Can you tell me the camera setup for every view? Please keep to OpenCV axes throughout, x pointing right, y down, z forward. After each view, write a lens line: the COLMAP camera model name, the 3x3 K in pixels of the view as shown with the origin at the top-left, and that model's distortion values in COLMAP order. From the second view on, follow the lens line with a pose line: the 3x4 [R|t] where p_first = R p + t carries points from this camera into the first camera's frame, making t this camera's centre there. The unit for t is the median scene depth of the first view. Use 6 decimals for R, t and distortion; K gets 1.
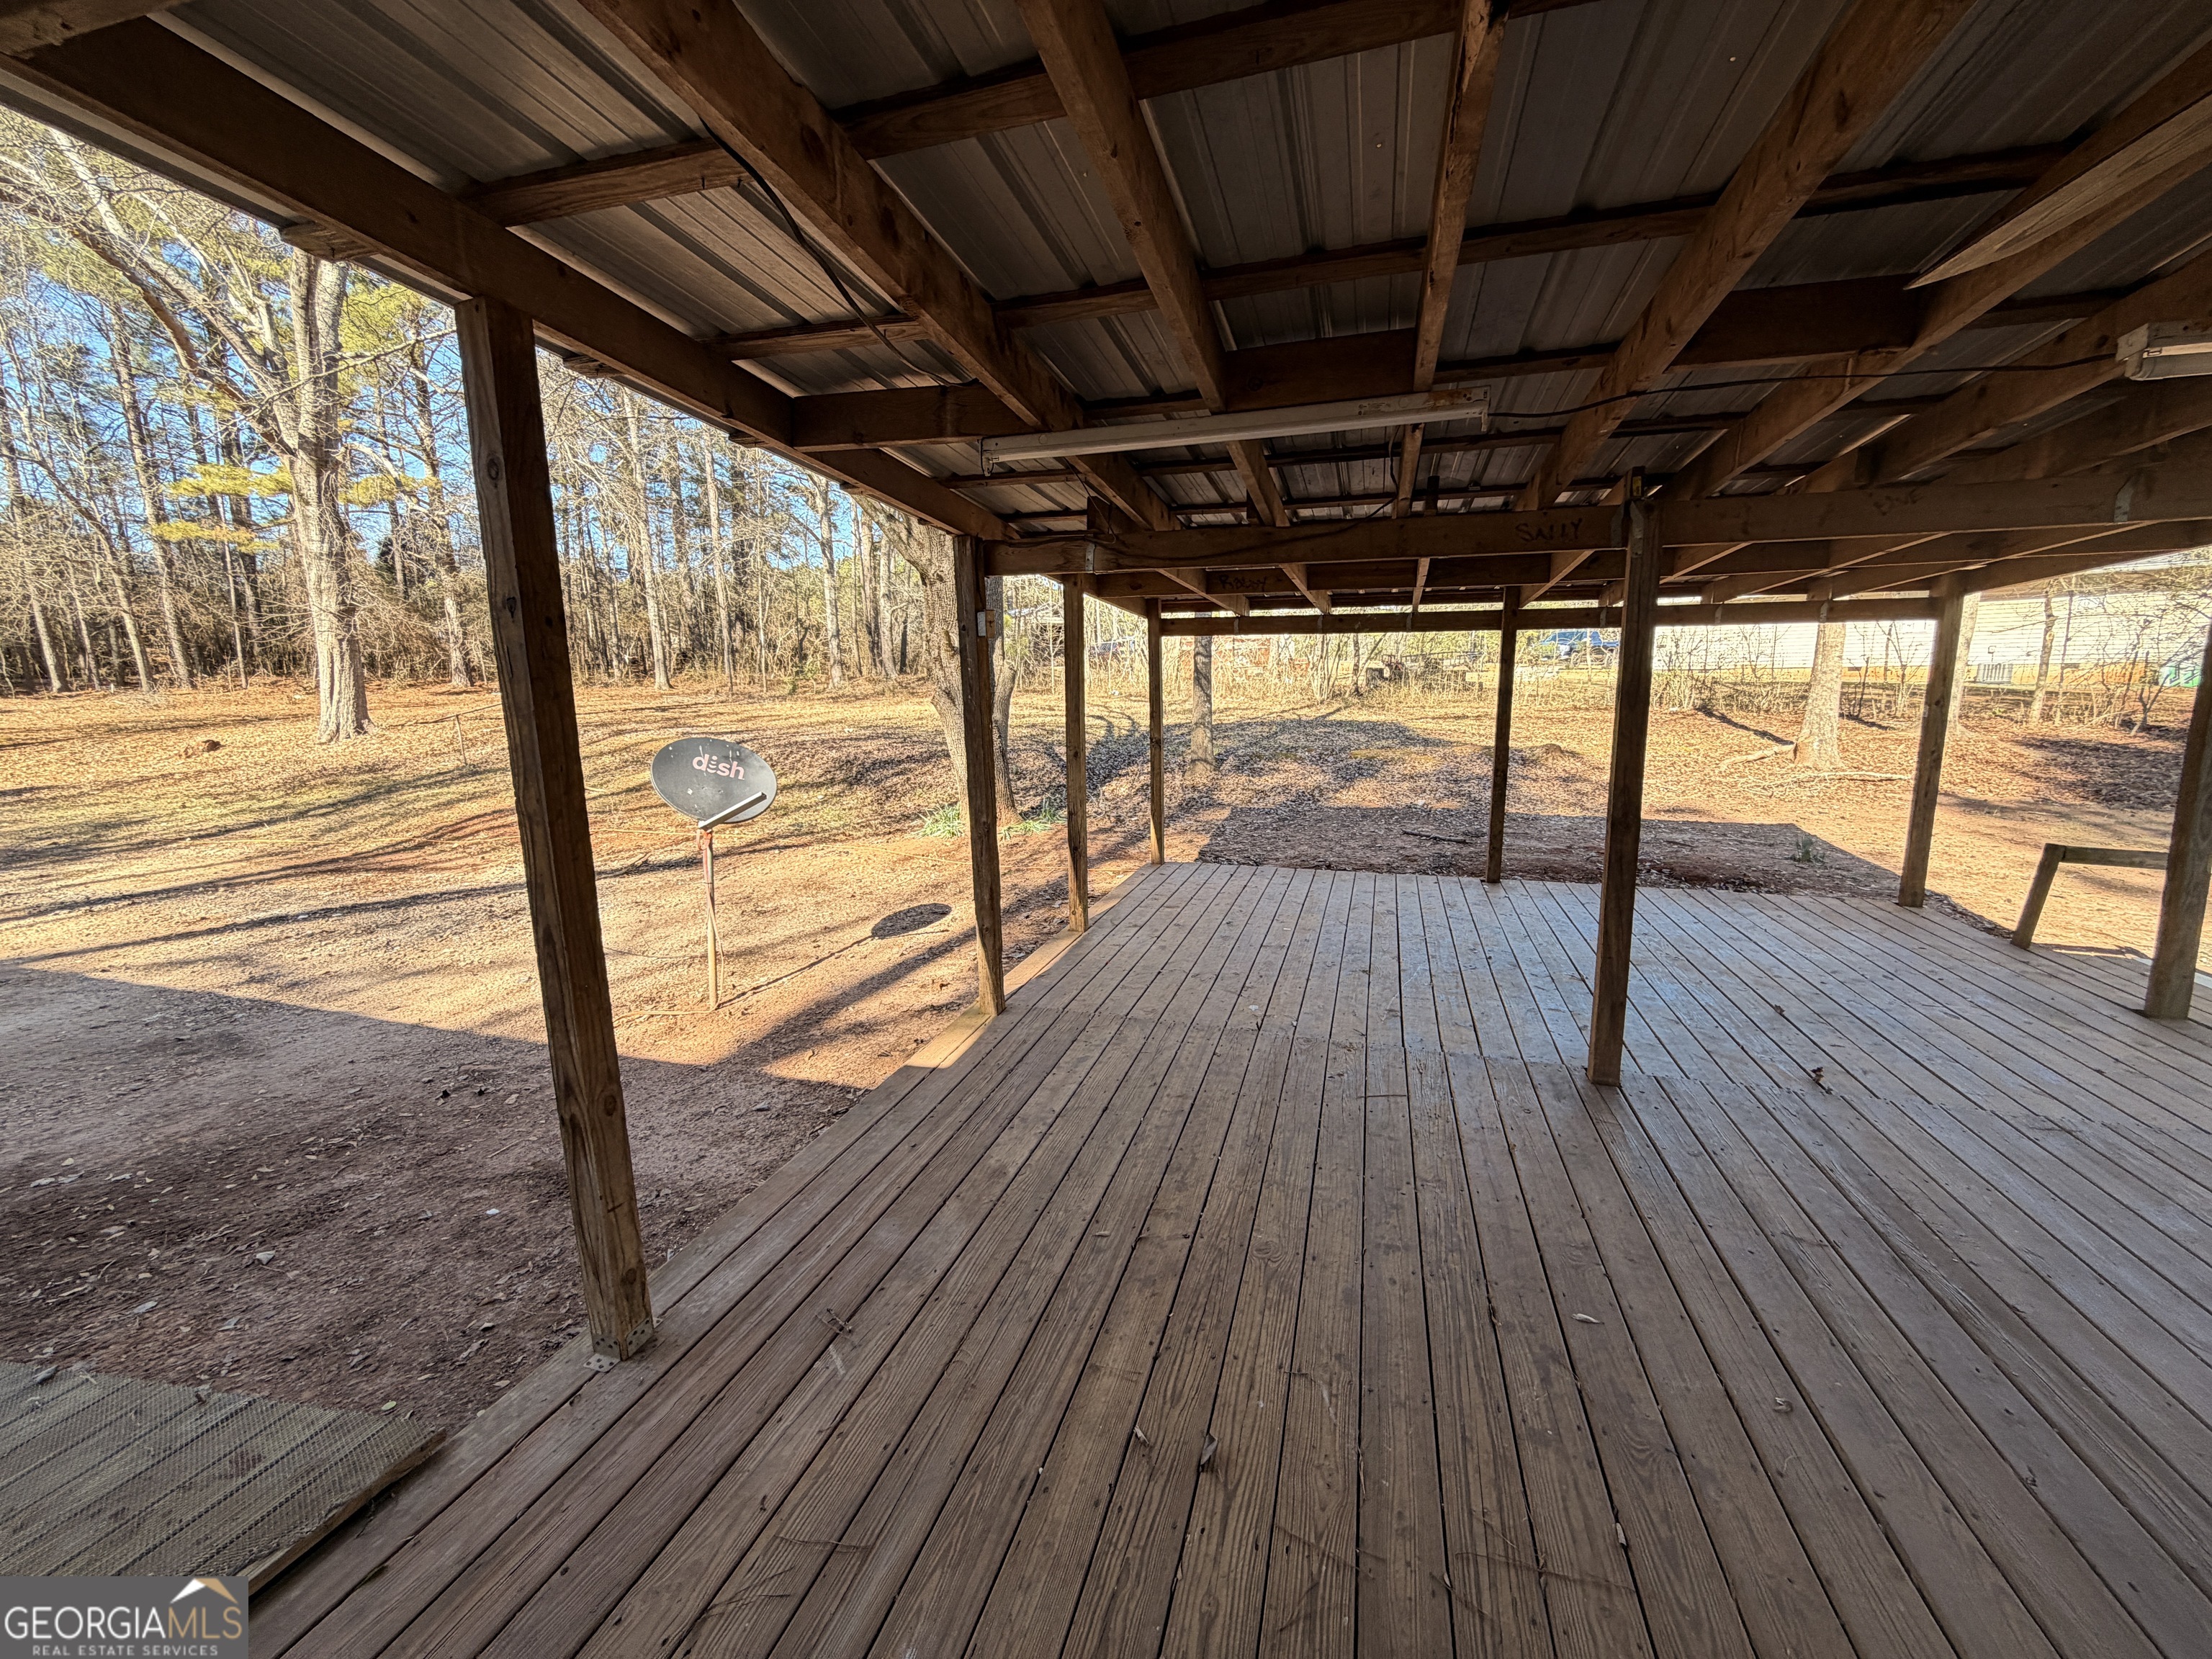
lens RADIAL K [[881.7, 0, 1102.1], [0, 881.7, 832.6], [0, 0, 1]] dist [0.000143, -0.000089]
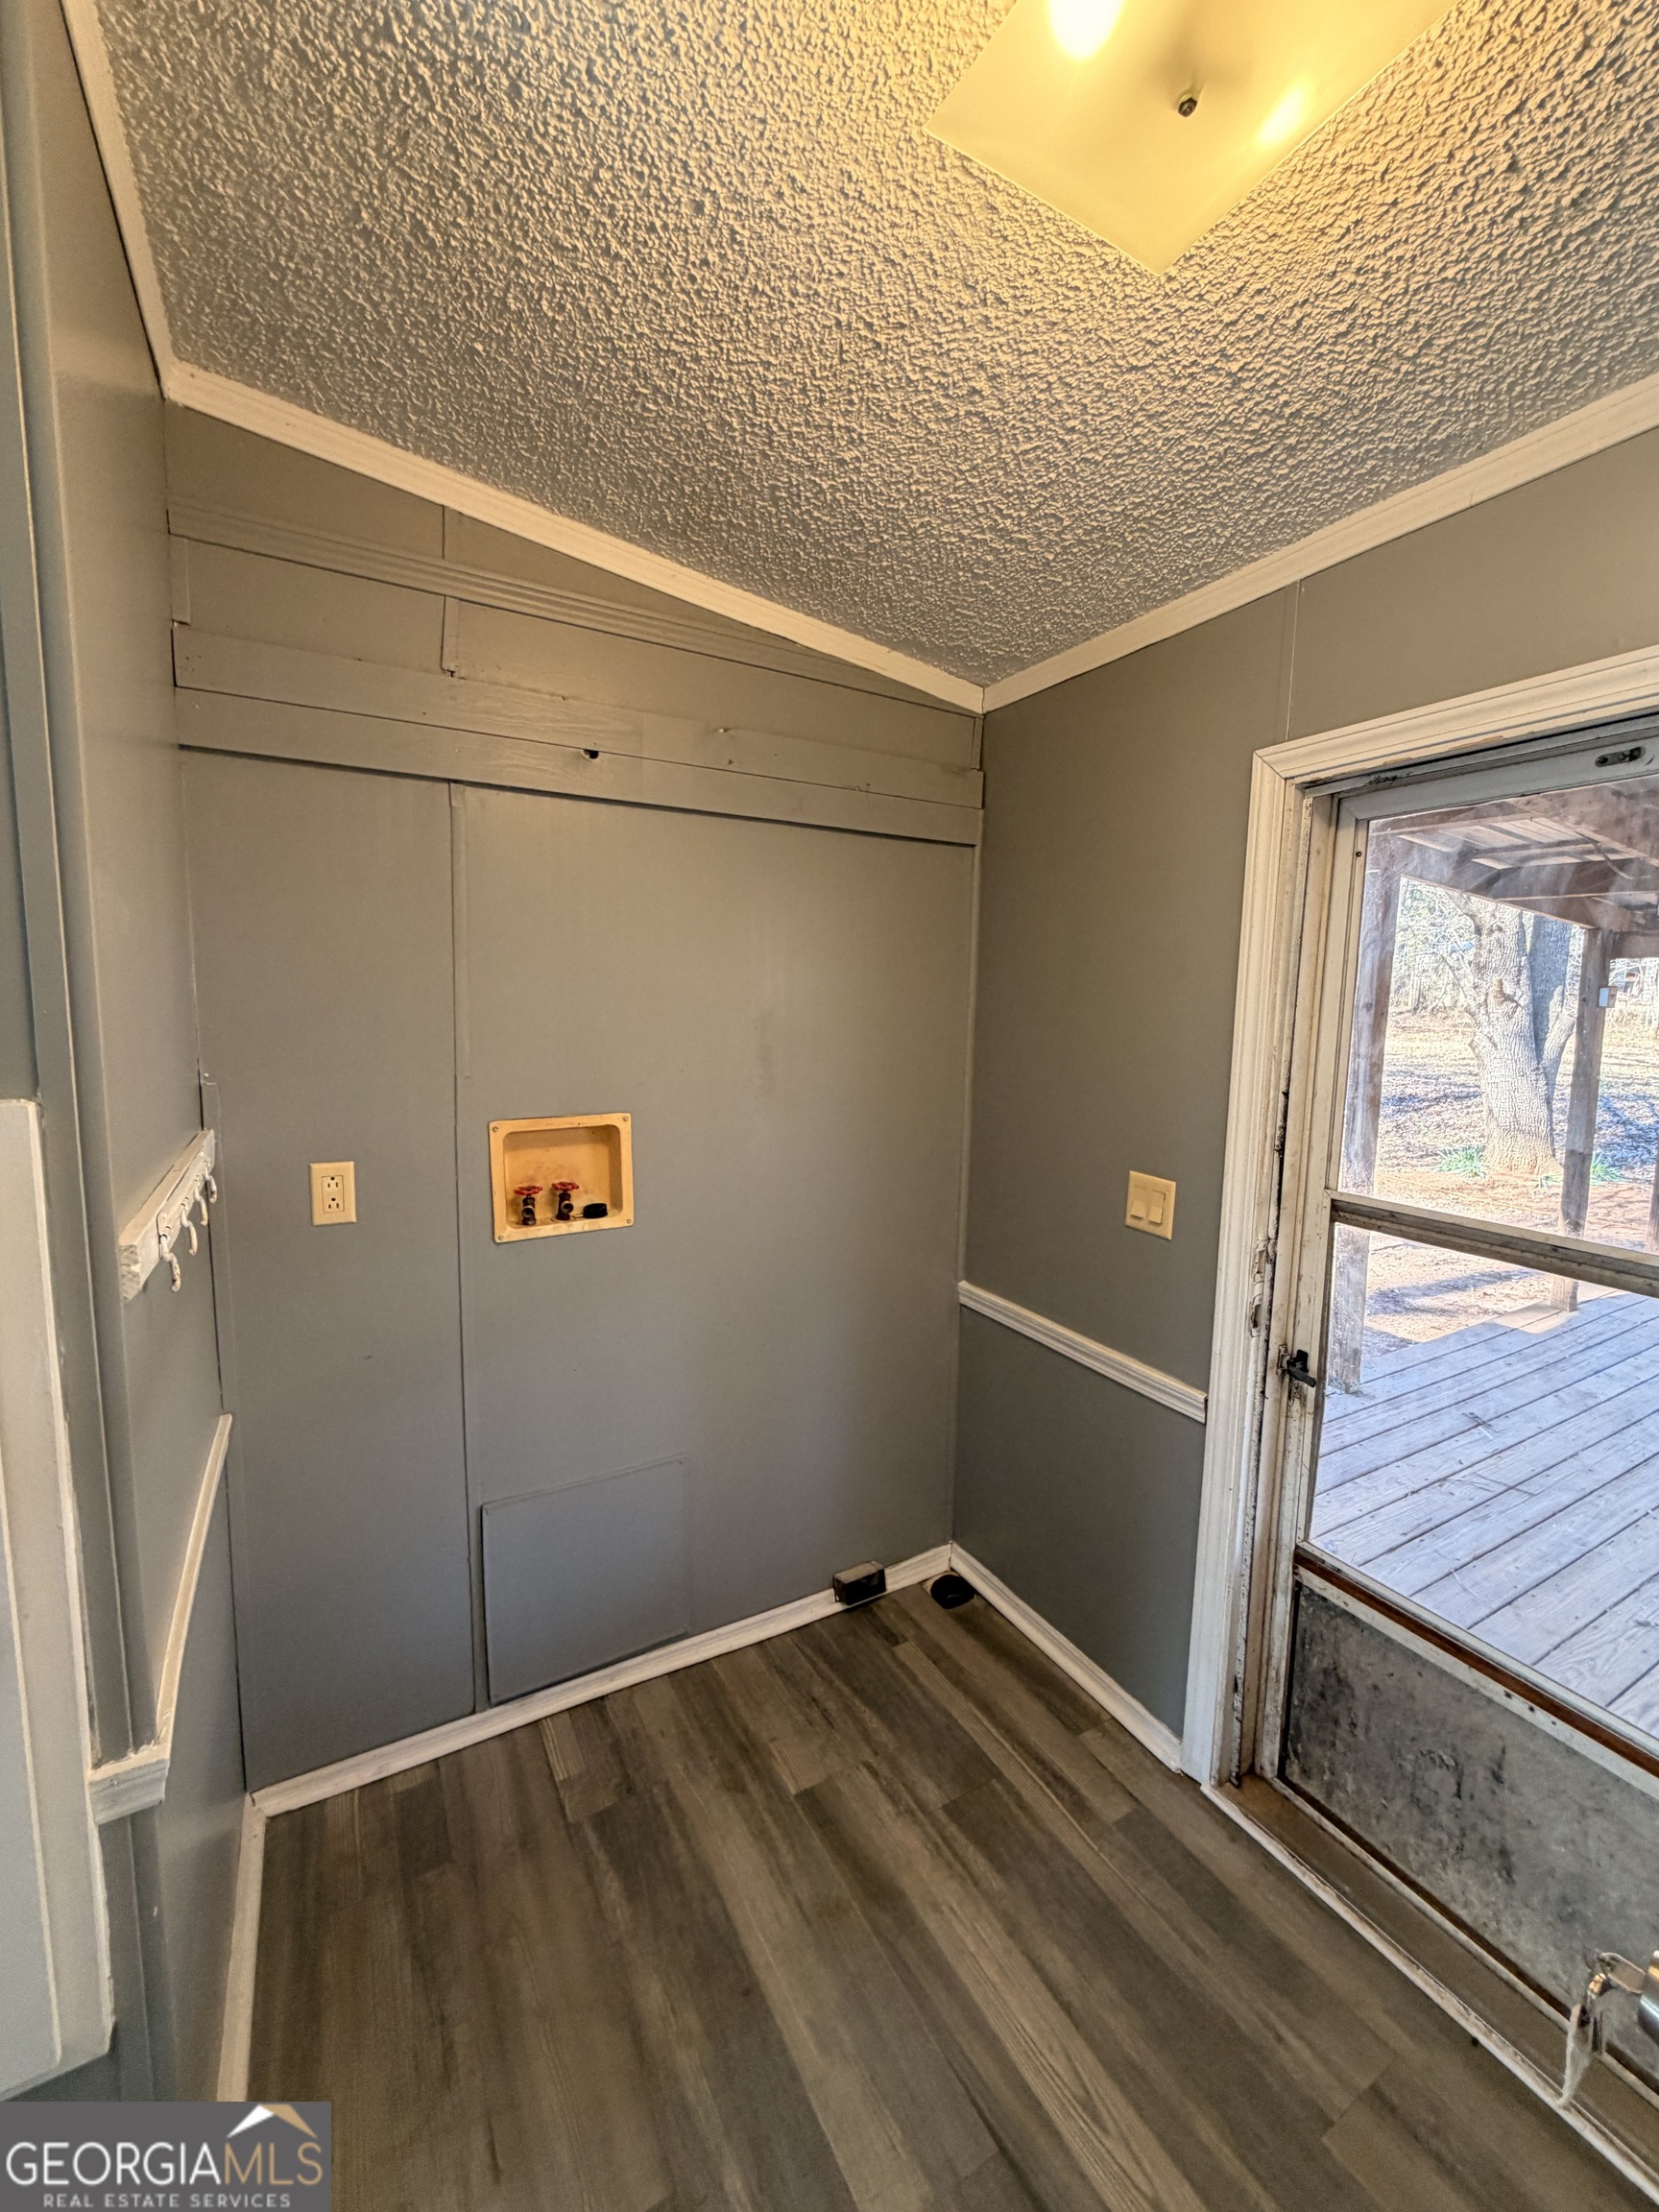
lens RADIAL K [[881.7, 0, 827.7], [0, 881.7, 1101.4], [0, 0, 1]] dist [0.000143, -0.000089]
pose [[0.725195, 0.100447, -0.681178, -0.075480], [-0.142932, 0.989713, -0.006224, 0.091079], [0.673545, 0.101876, 0.732092, -0.750035]]
